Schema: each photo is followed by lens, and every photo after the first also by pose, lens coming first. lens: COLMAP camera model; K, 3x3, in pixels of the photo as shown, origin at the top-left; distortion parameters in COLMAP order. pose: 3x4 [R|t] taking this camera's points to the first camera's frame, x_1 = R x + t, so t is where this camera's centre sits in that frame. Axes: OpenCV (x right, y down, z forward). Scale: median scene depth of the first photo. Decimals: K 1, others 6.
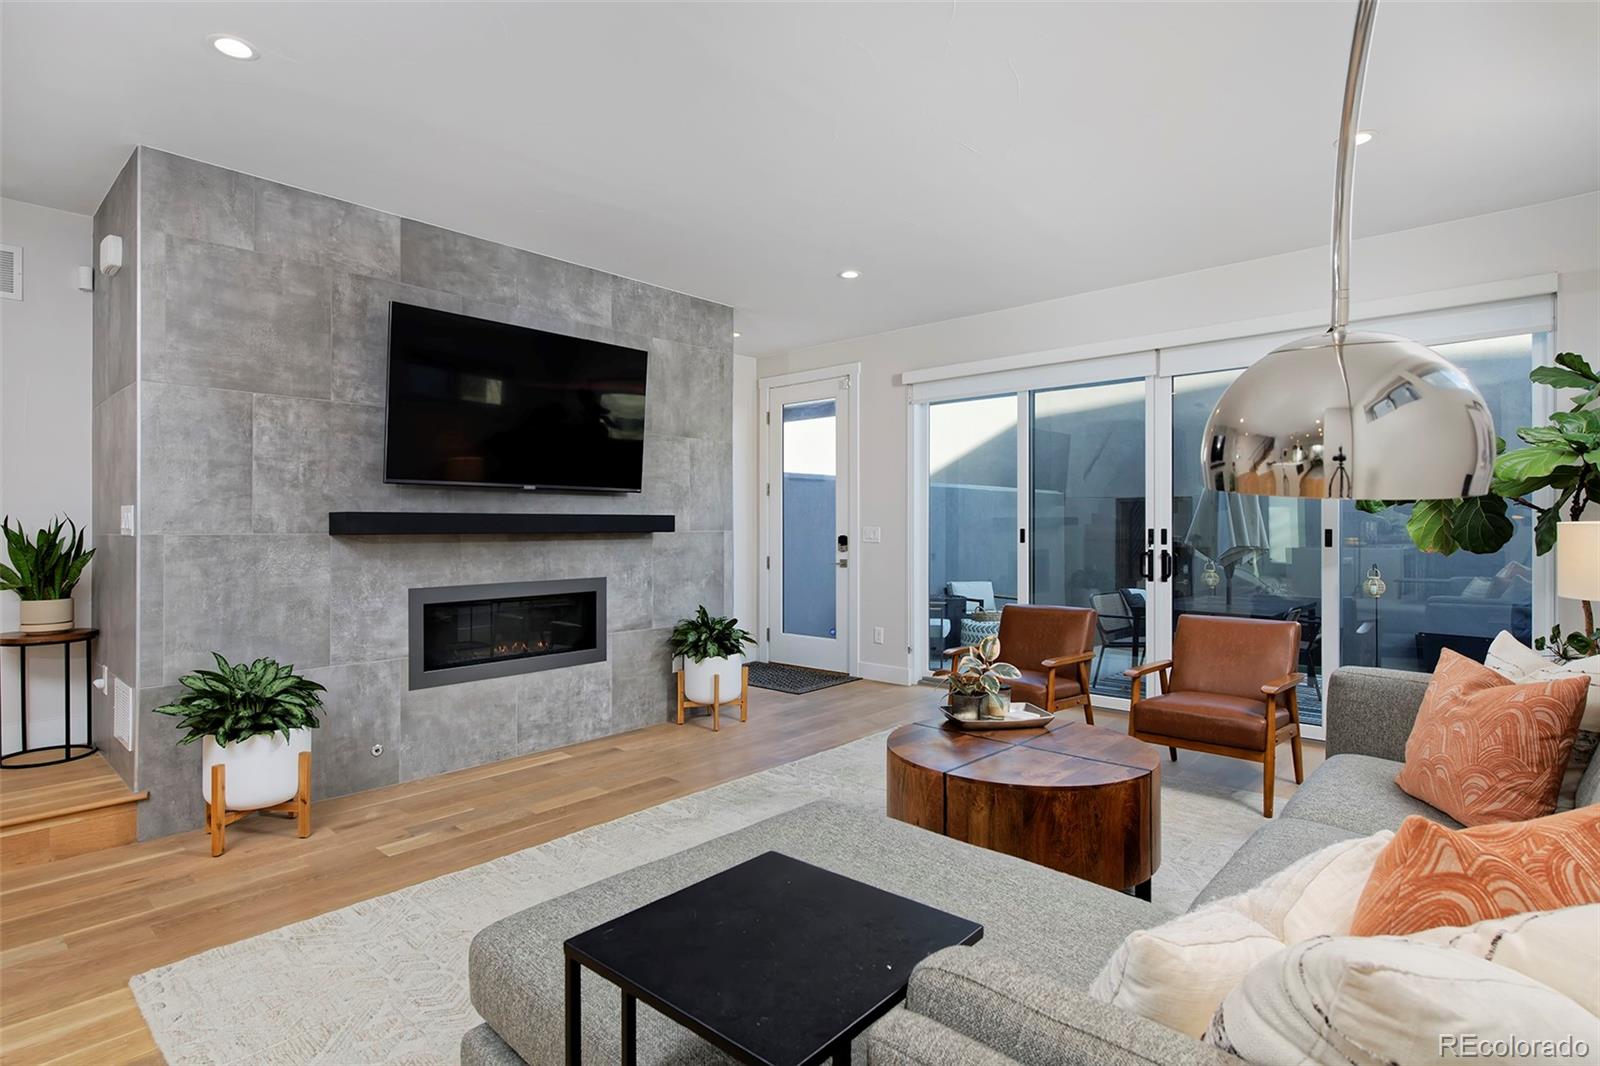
lens RADIAL K [[801.7, 0, 800.0], [0, 801.7, 533.0], [0, 0, 1]] dist [0.001015, 0.000049]
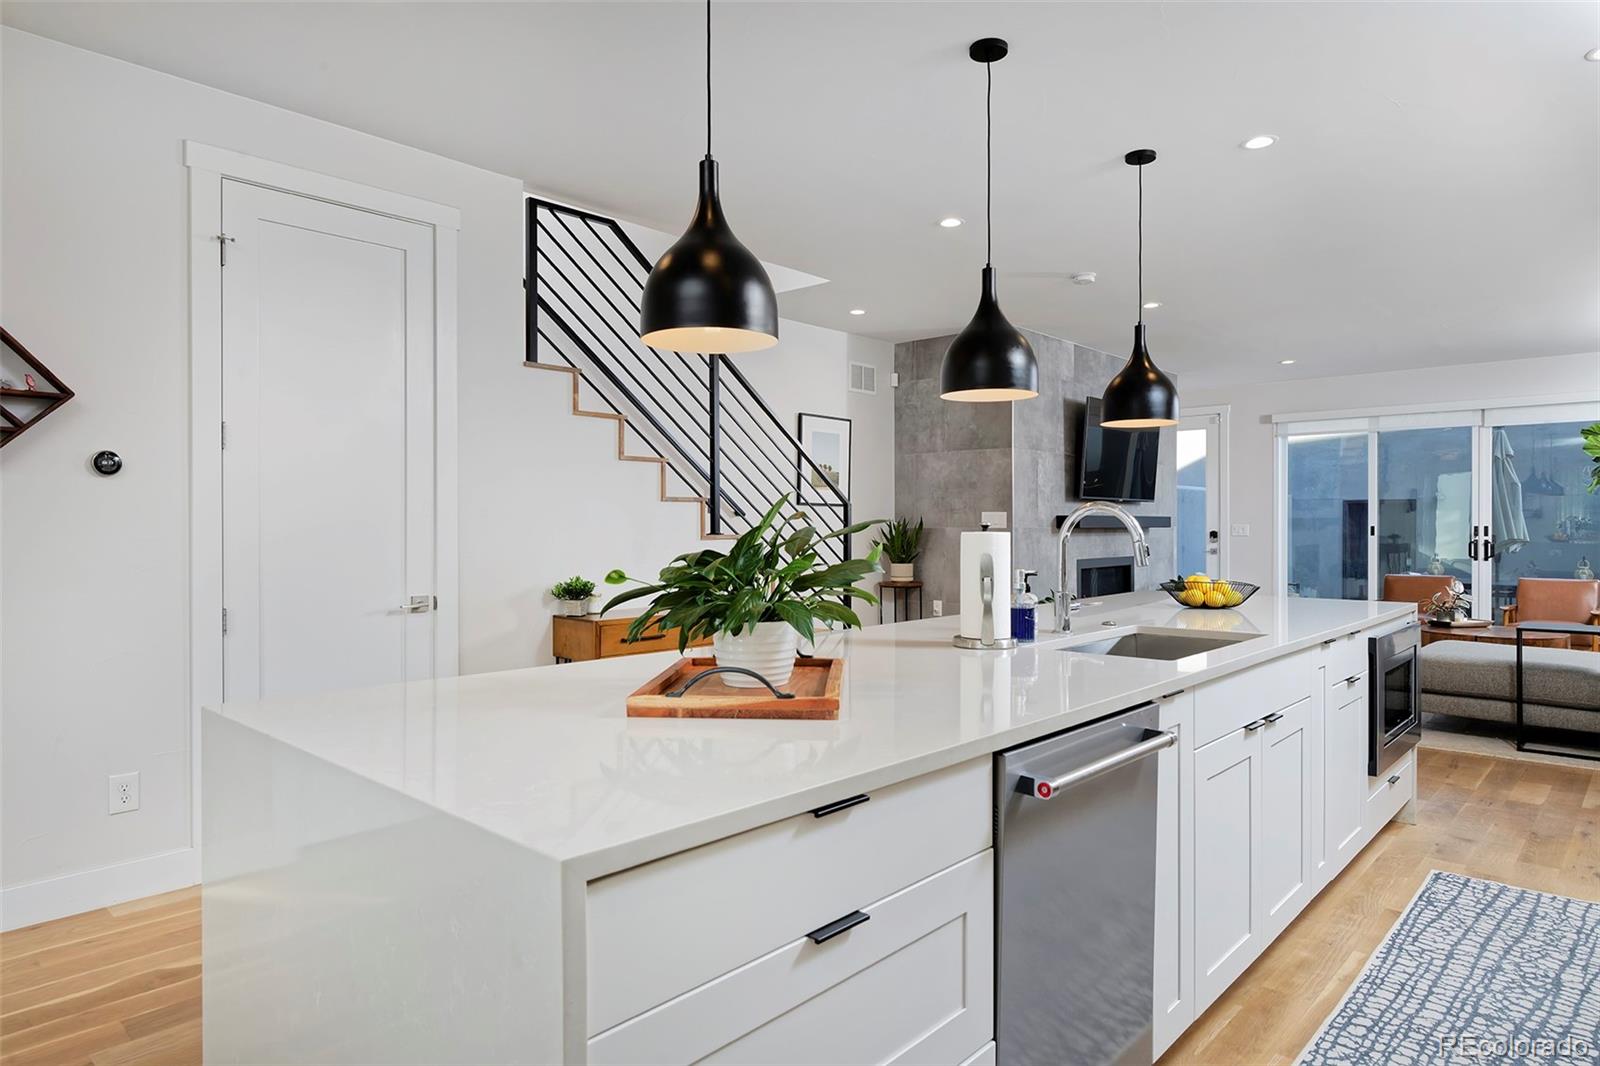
lens RADIAL K [[961.7, 0, 800.0], [0, 961.7, 533.0], [0, 0, 1]] dist [-0.004712, -0.001337]
pose [[0.999929, 0.002215, -0.011714, -0.838104], [-0.002214, 0.999998, 0.000030, 0.010849], [0.011714, -0.000004, 0.999931, -0.851581]]
